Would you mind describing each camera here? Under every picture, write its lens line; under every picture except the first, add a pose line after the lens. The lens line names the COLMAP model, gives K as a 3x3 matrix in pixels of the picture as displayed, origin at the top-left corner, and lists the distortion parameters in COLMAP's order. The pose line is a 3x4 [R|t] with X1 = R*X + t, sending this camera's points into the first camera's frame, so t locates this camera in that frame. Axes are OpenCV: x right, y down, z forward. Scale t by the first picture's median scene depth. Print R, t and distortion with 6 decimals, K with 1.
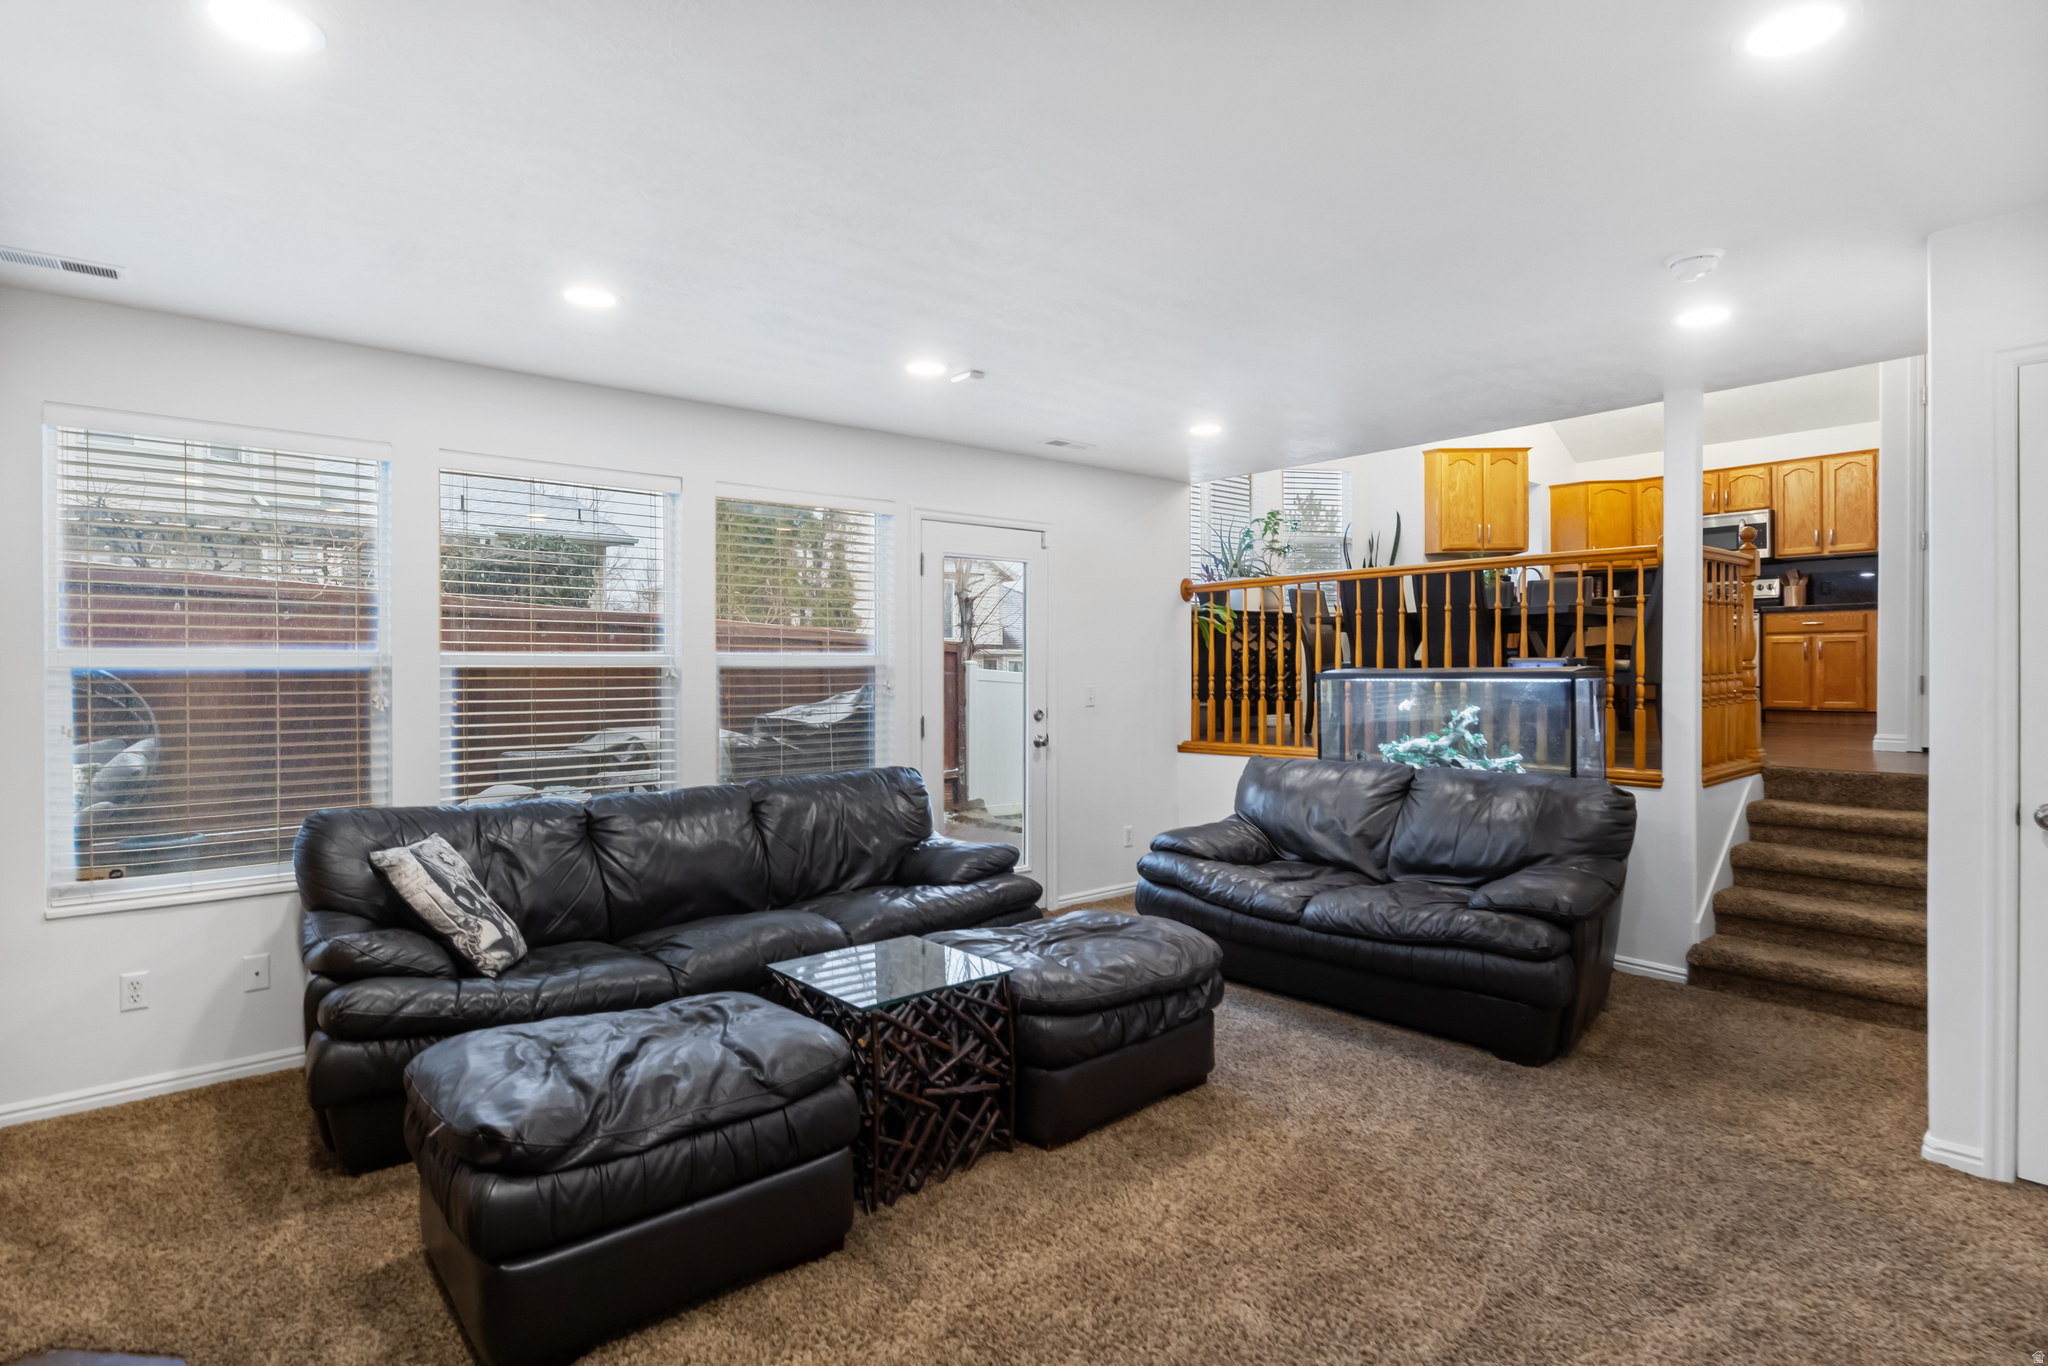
lens RADIAL K [[1028.2, 0, 1028.5], [0, 1028.2, 671.8], [0, 0, 1]] dist [-0.001414, -0.006241]
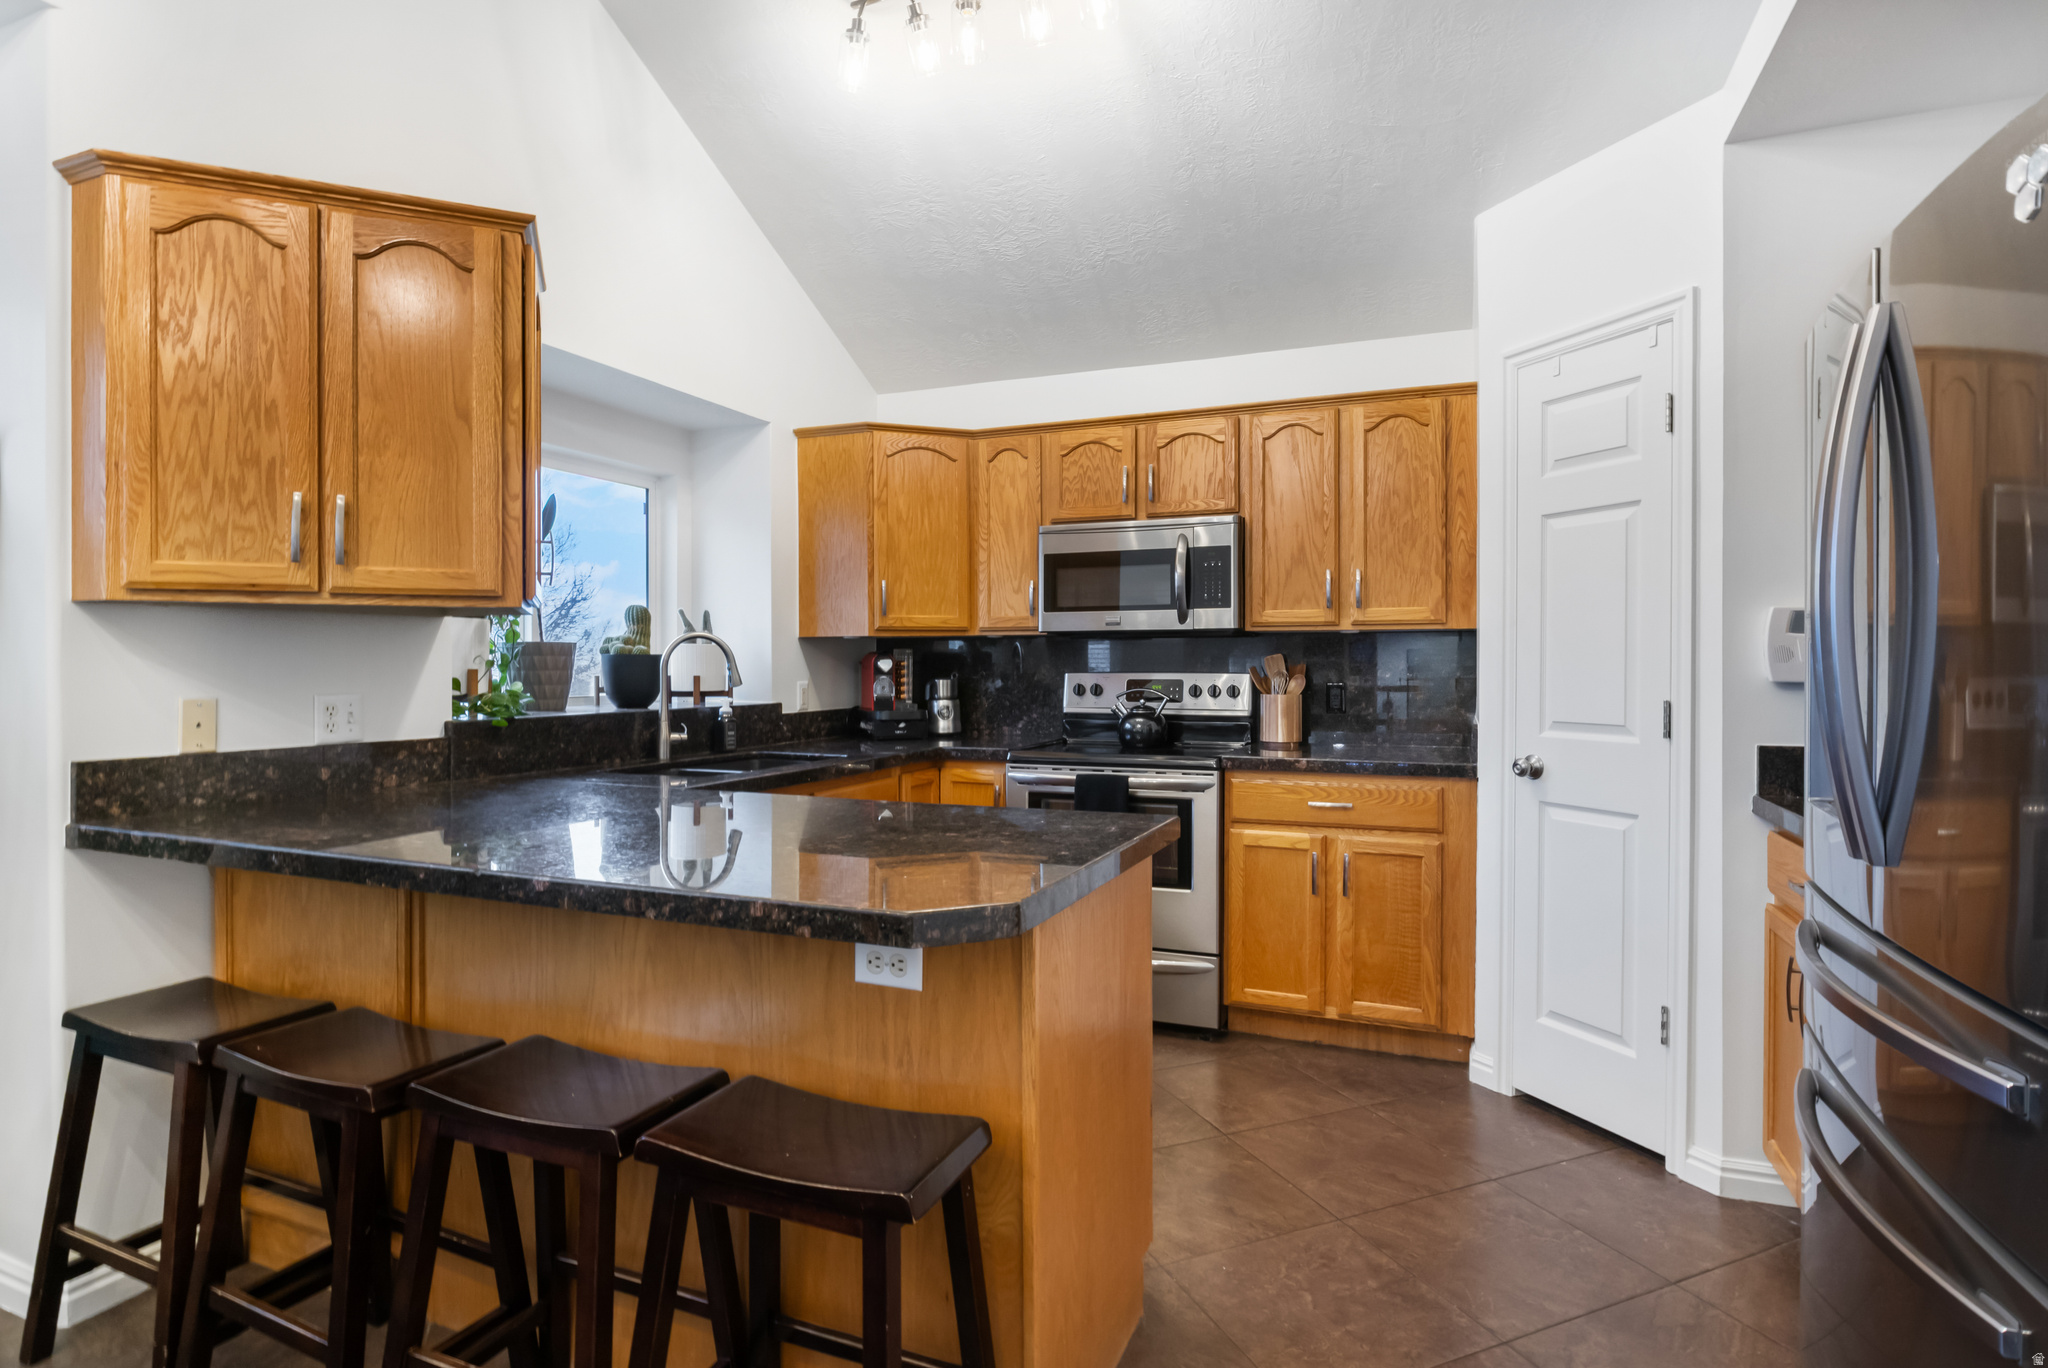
lens RADIAL K [[1028.2, 0, 1026.9], [0, 1028.2, 666.1], [0, 0, 1]] dist [-0.001414, -0.006241]
pose [[0.891114, 0.002428, 0.453772, 0.462908], [-0.001999, 0.999997, -0.001427, -0.097570], [-0.453774, 0.000365, 0.891117, 0.675338]]
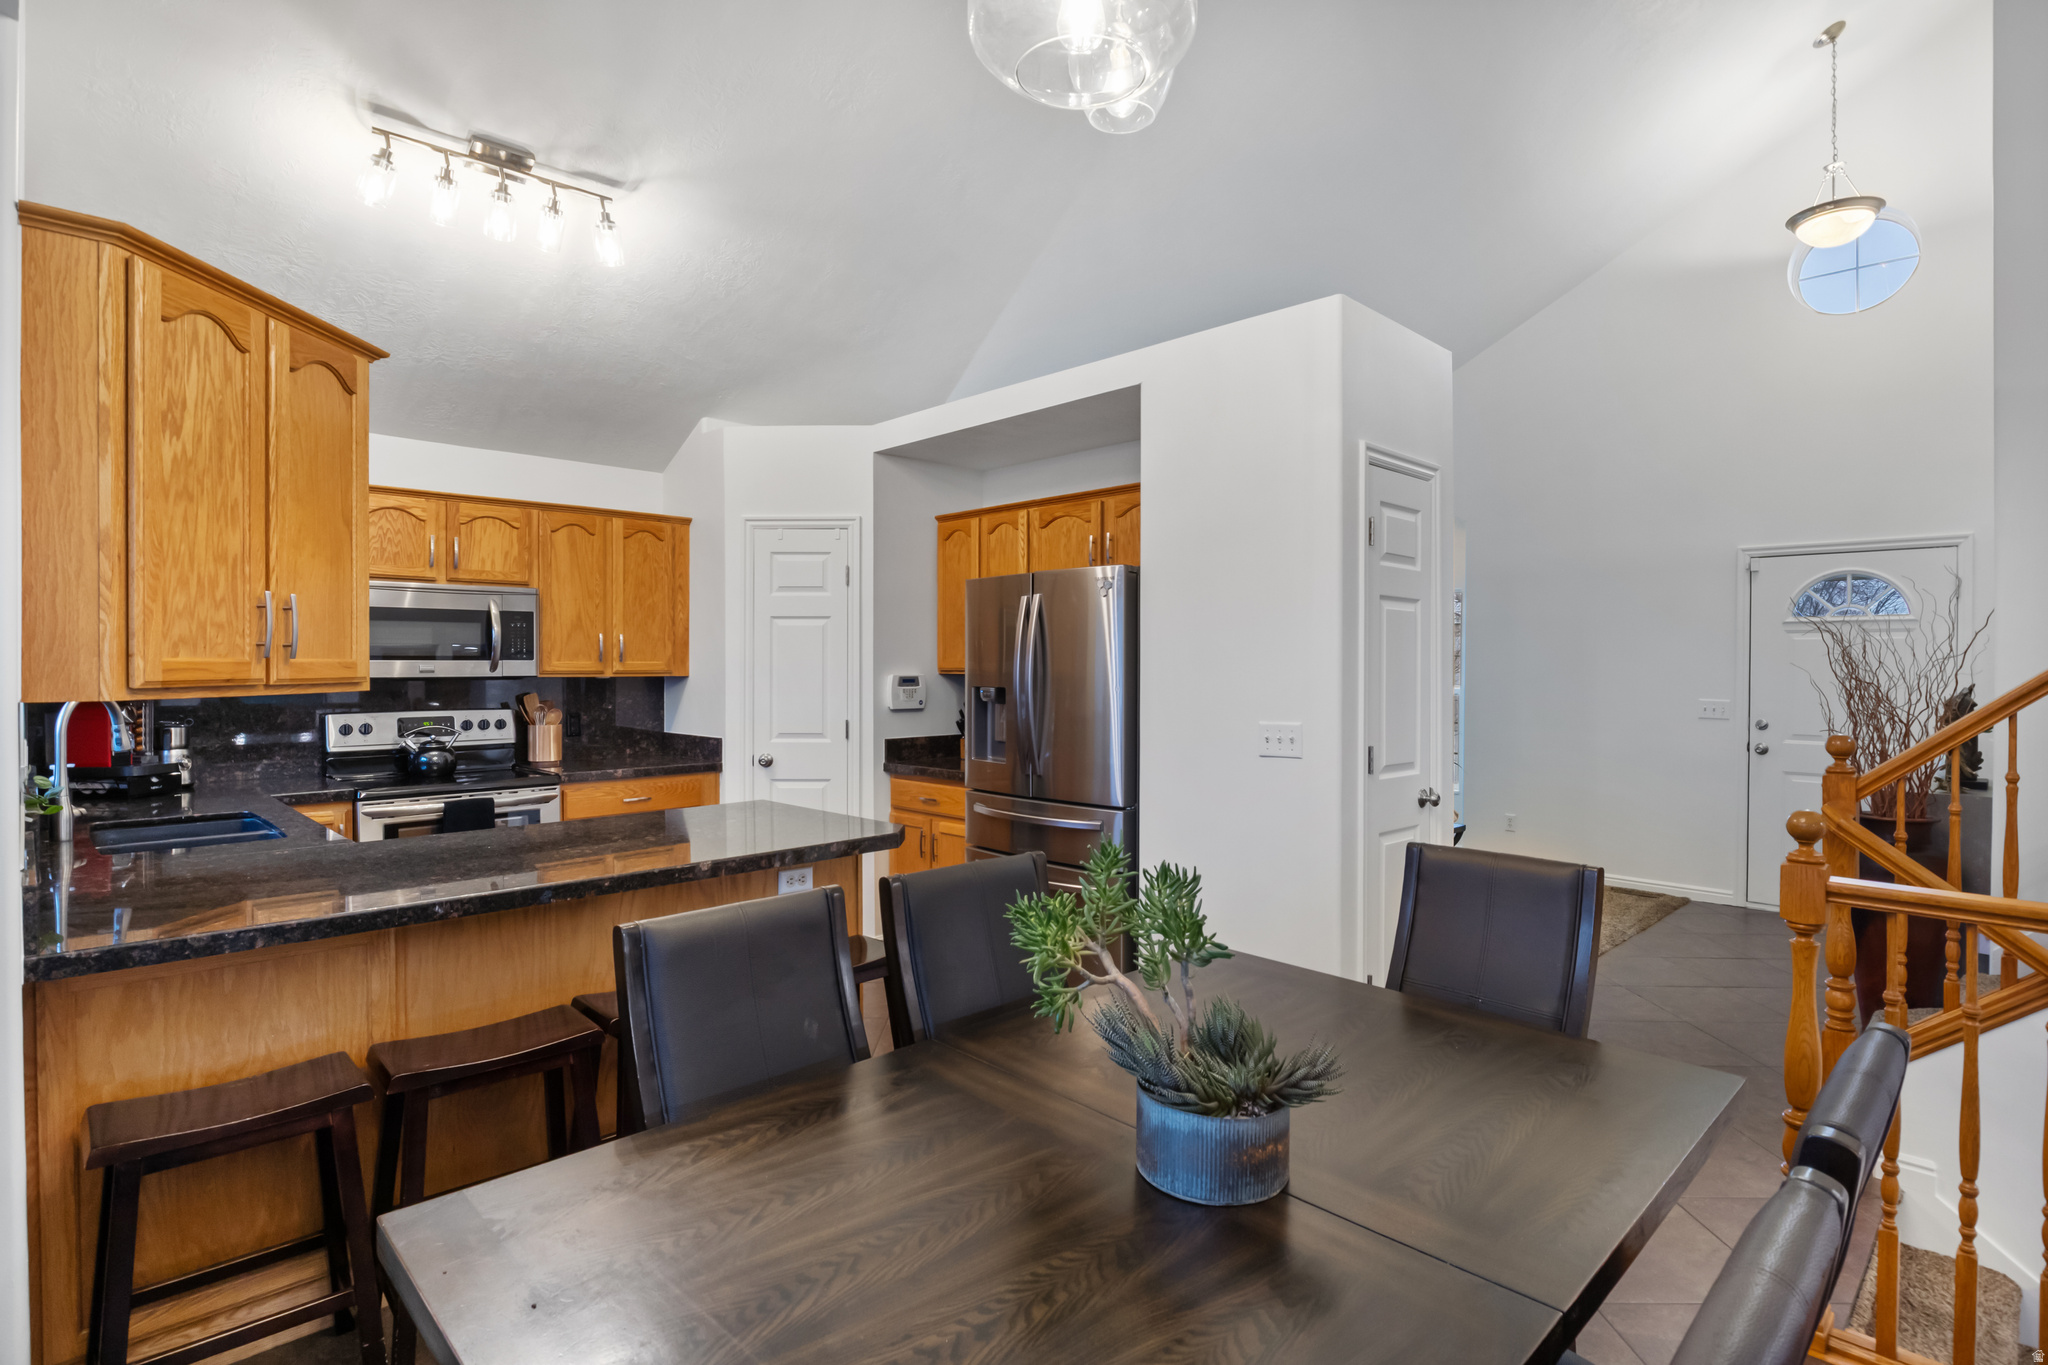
lens RADIAL K [[1022.3, 0, 1012.4], [0, 1022.3, 671.6], [0, 0, 1]] dist [-0.007076, -0.000442]
pose [[-0.054985, -0.004259, 0.998478, 0.167230], [0.001159, 0.999990, 0.004329, -0.118748], [-0.998487, 0.001395, -0.054980, 0.793117]]
